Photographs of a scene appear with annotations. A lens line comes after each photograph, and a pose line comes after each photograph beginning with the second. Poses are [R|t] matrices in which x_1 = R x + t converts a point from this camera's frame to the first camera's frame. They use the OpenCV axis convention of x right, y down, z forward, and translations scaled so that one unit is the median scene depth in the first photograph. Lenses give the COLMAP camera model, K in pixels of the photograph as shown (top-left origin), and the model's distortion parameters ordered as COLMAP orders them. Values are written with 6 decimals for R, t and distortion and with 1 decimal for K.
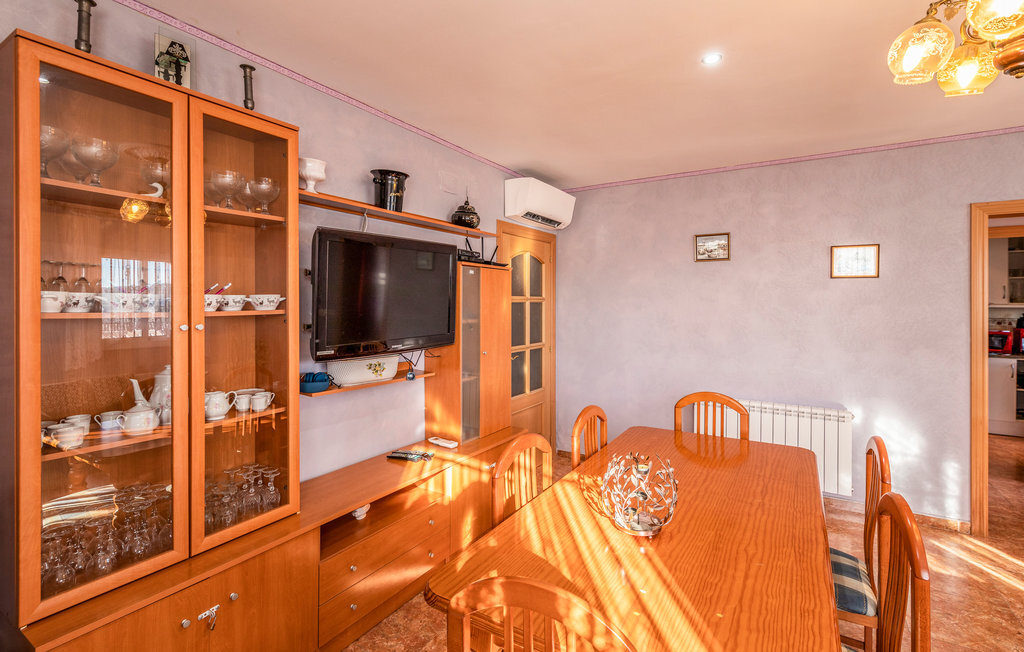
lens RADIAL K [[469.1, 0, 510.6], [0, 469.1, 305.2], [0, 0, 1]] dist [0.000958, 0.000080]
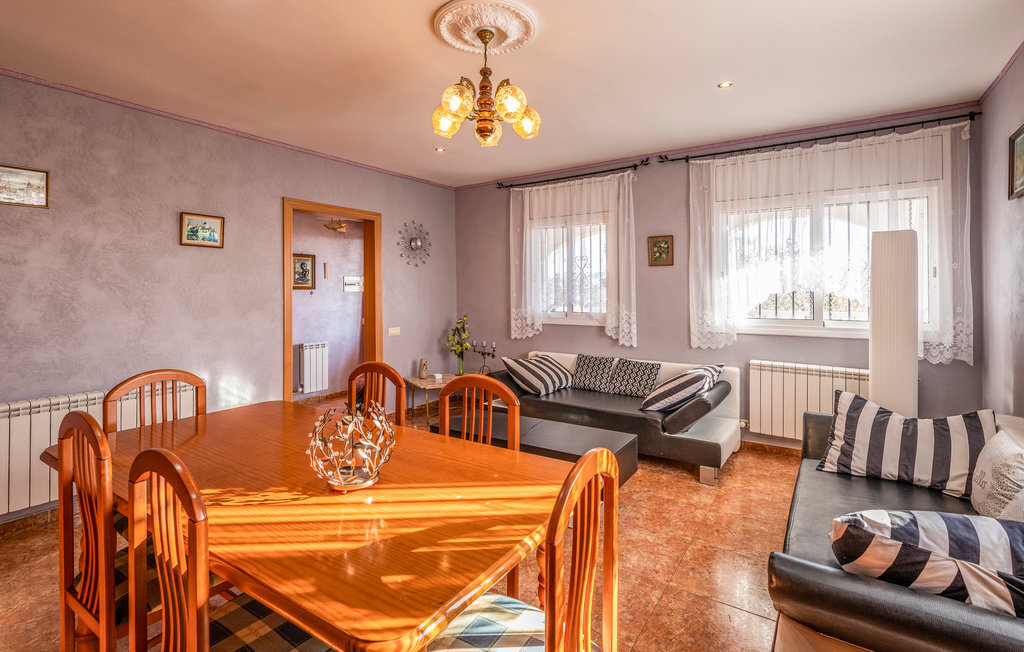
lens RADIAL K [[480.4, 0, 510.1], [0, 480.4, 294.5], [0, 0, 1]] dist [-0.001341, -0.000148]
pose [[0.028358, -0.006583, 0.999576, -0.318472], [0.007236, 0.999953, 0.006380, 0.047470], [-0.999572, 0.007052, 0.028404, 0.317543]]
